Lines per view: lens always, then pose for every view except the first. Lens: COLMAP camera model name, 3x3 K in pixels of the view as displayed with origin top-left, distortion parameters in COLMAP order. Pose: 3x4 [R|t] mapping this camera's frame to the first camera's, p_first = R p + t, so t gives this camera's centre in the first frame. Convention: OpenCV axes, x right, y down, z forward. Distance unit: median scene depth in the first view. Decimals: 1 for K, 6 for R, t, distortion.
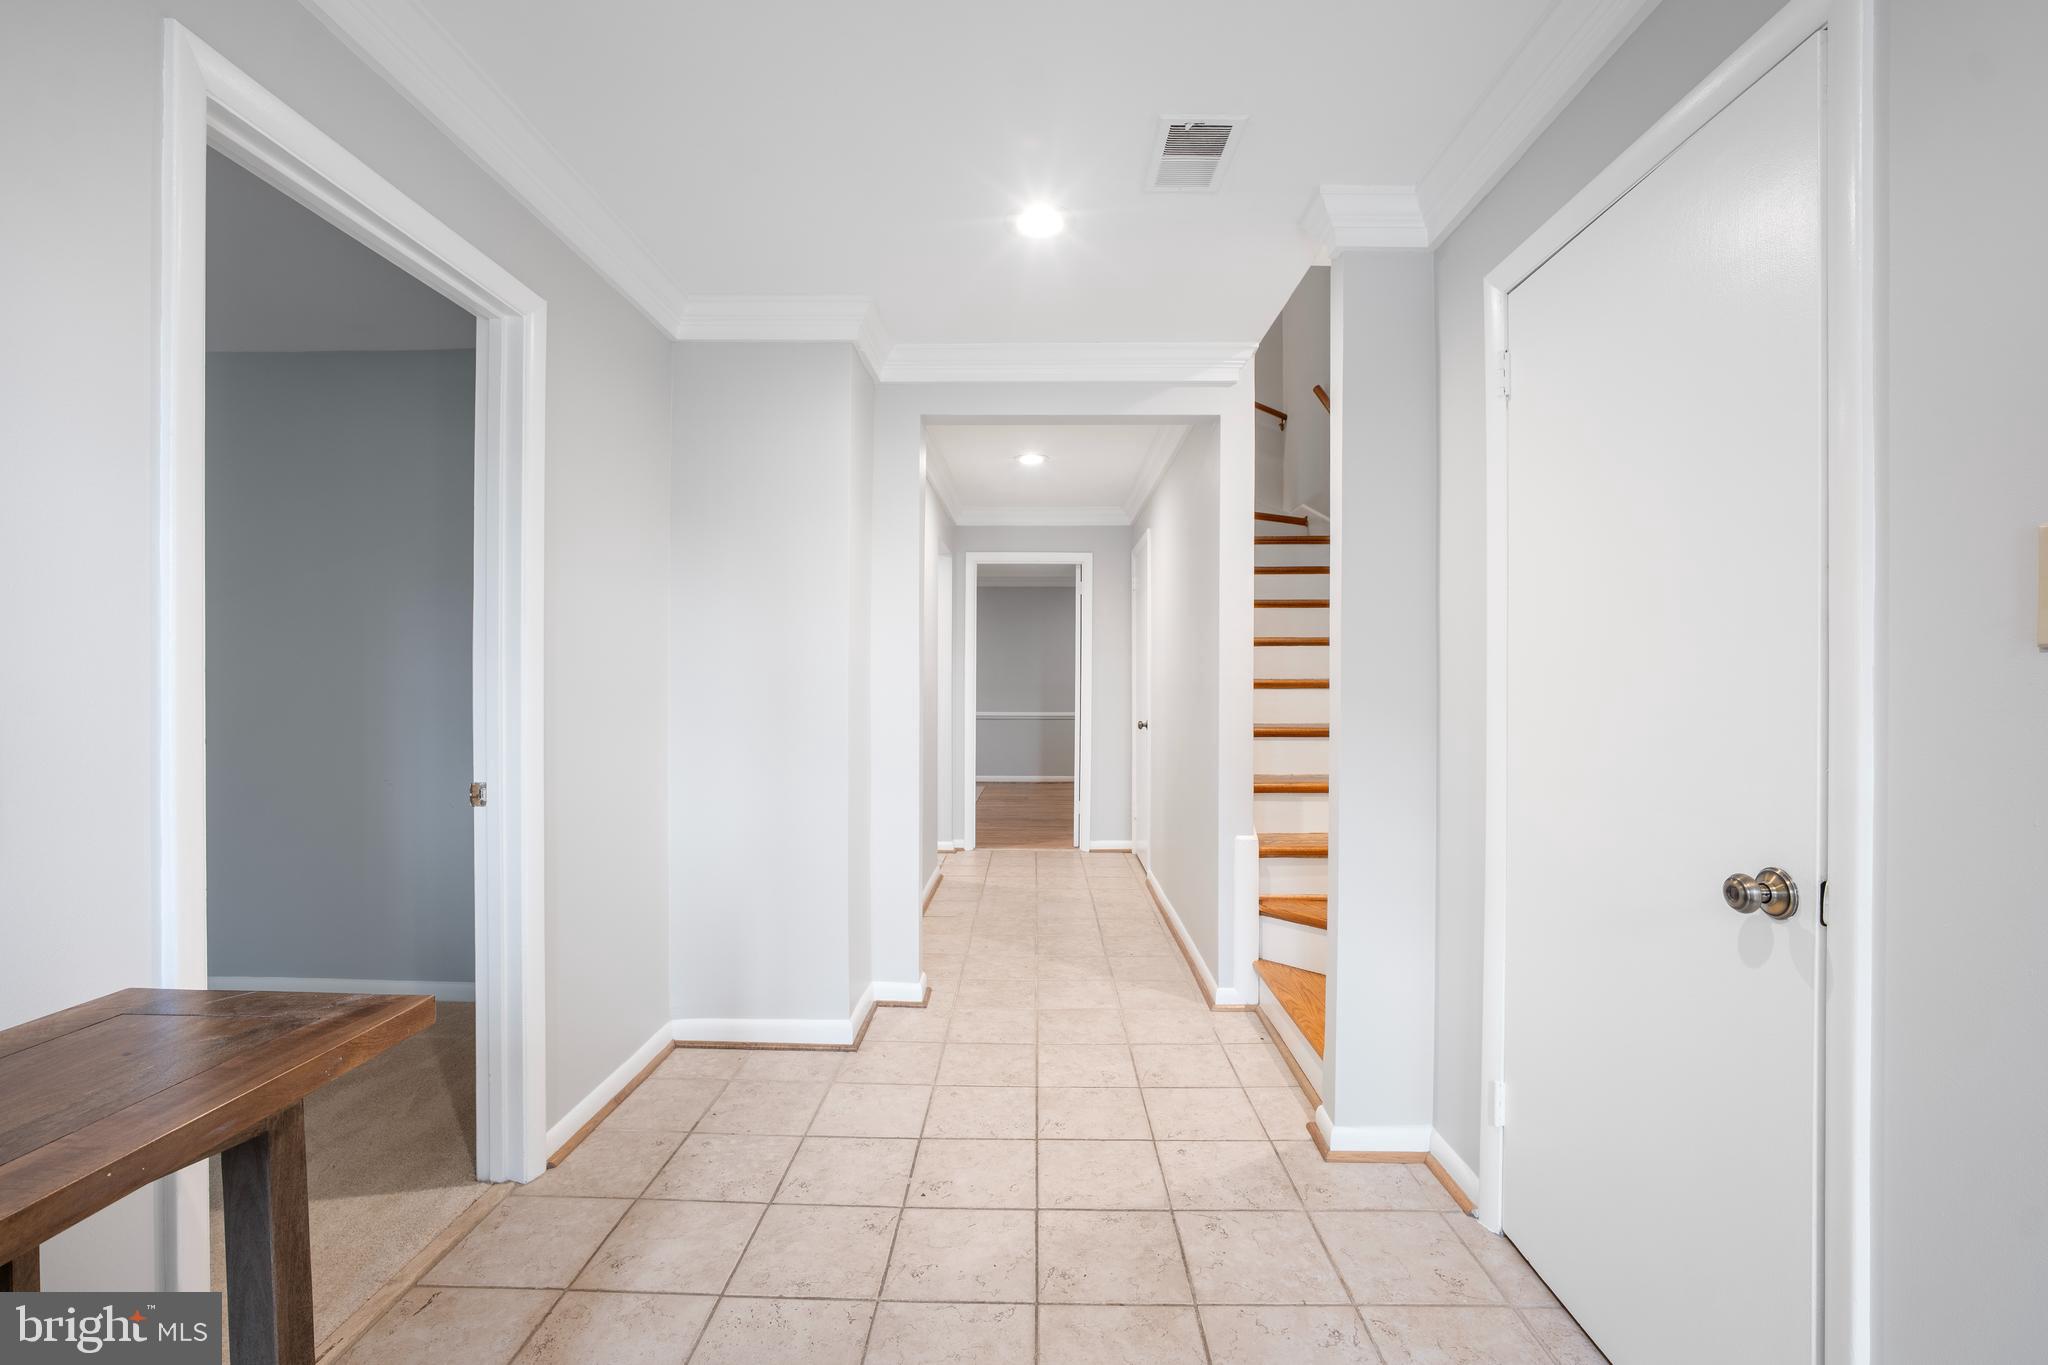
lens RADIAL K [[857.2, 0, 1025.1], [0, 857.2, 678.3], [0, 0, 1]] dist [-0.027414, 0.007524]
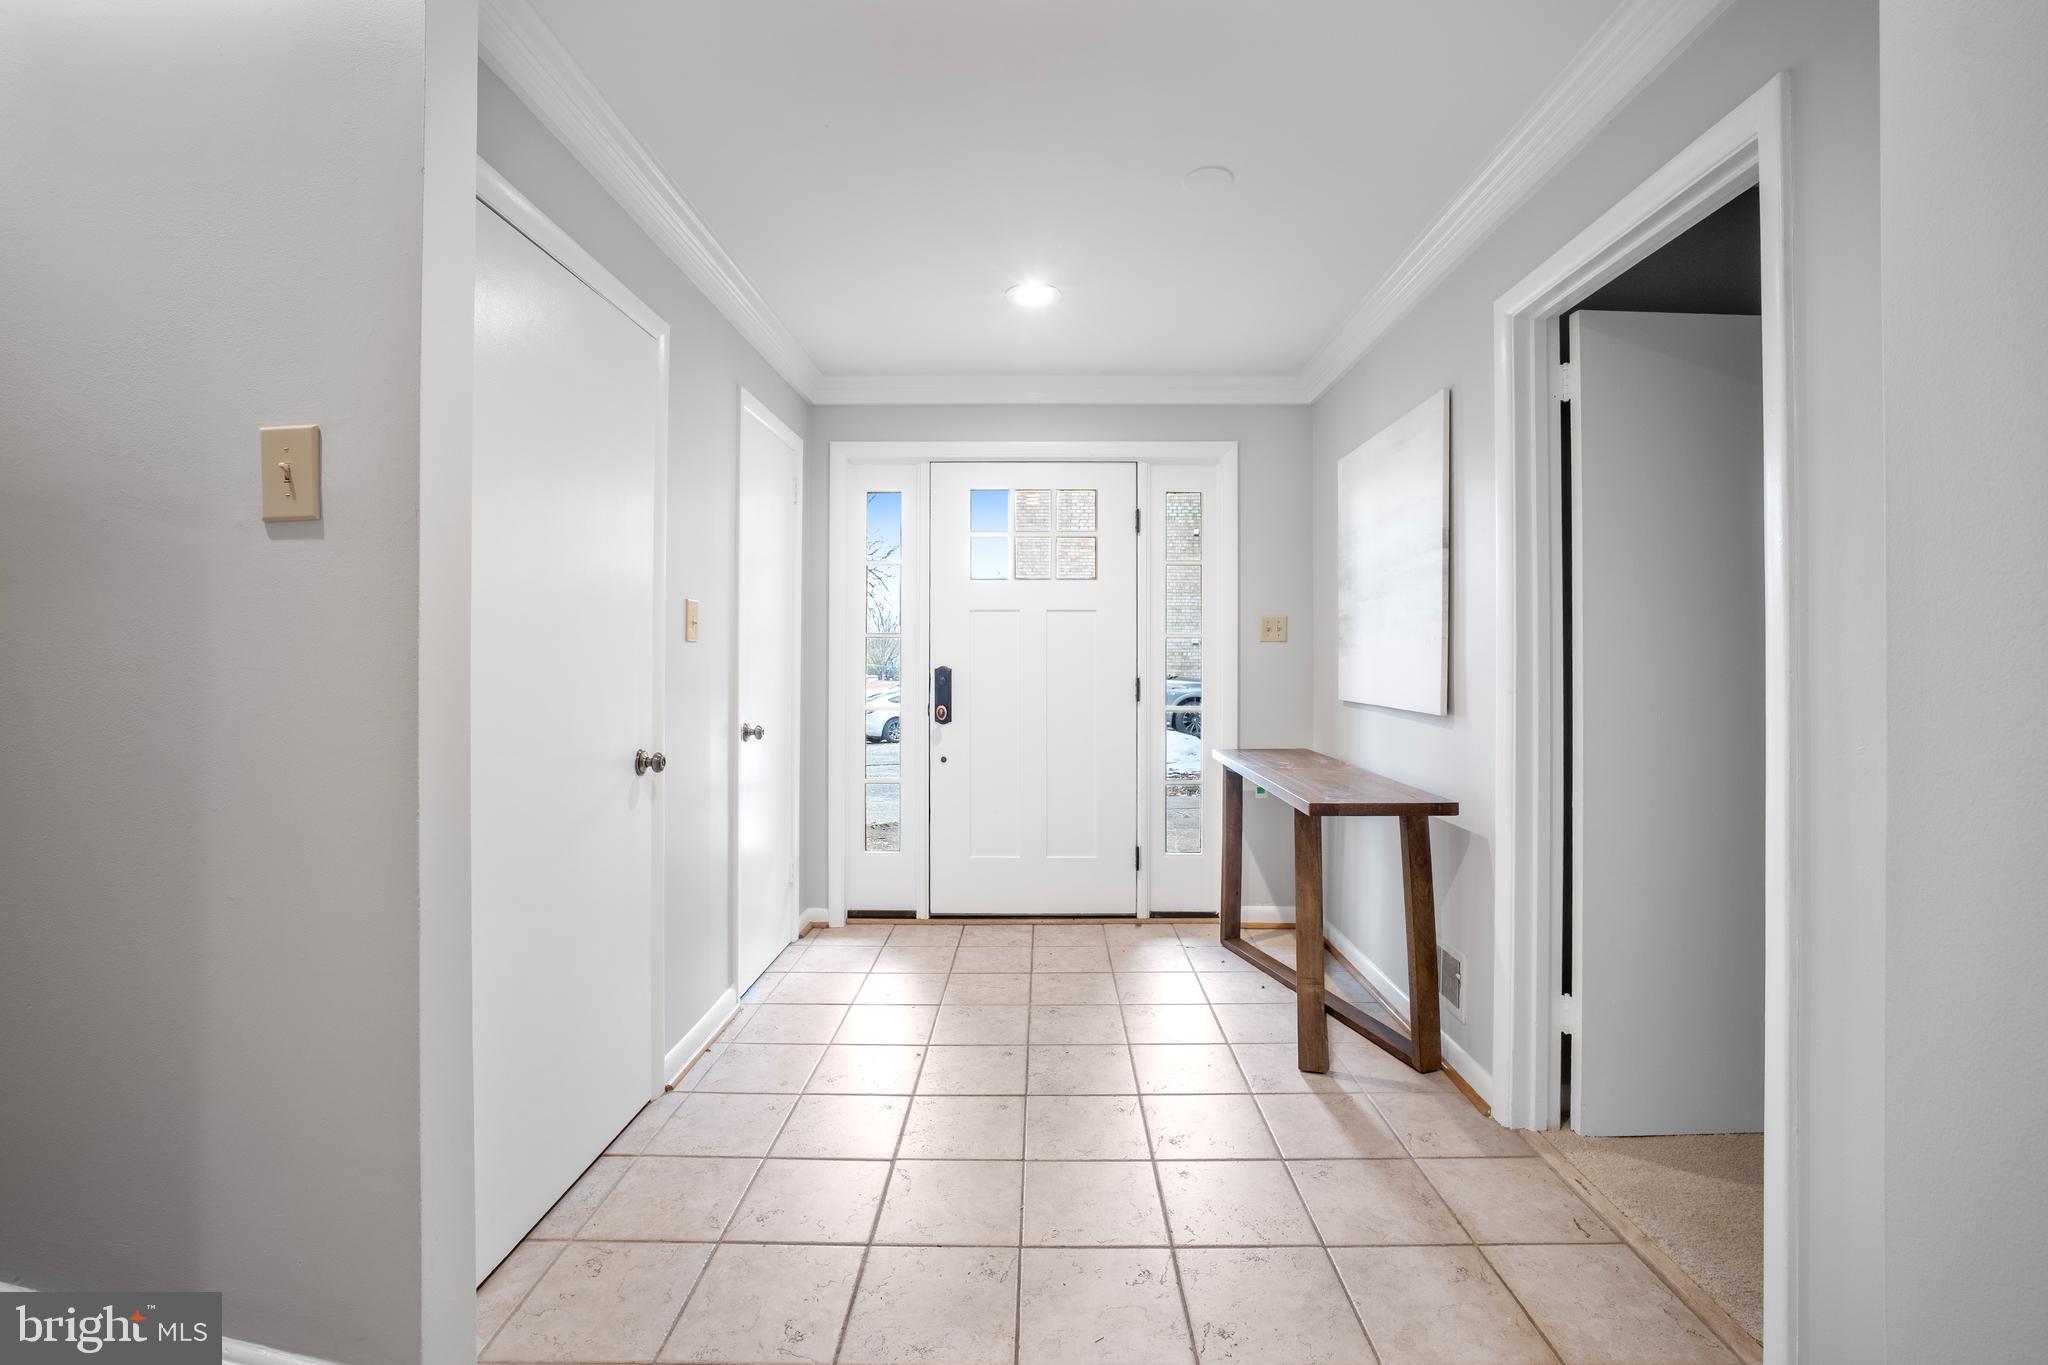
lens RADIAL K [[857.2, 0, 1027.2], [0, 857.2, 666.6], [0, 0, 1]] dist [-0.027414, 0.007524]
pose [[-0.999962, -0.007086, -0.005113, 0.015233], [-0.007135, 0.999928, 0.009666, 0.010998], [0.005044, 0.009702, -0.999940, 1.948696]]
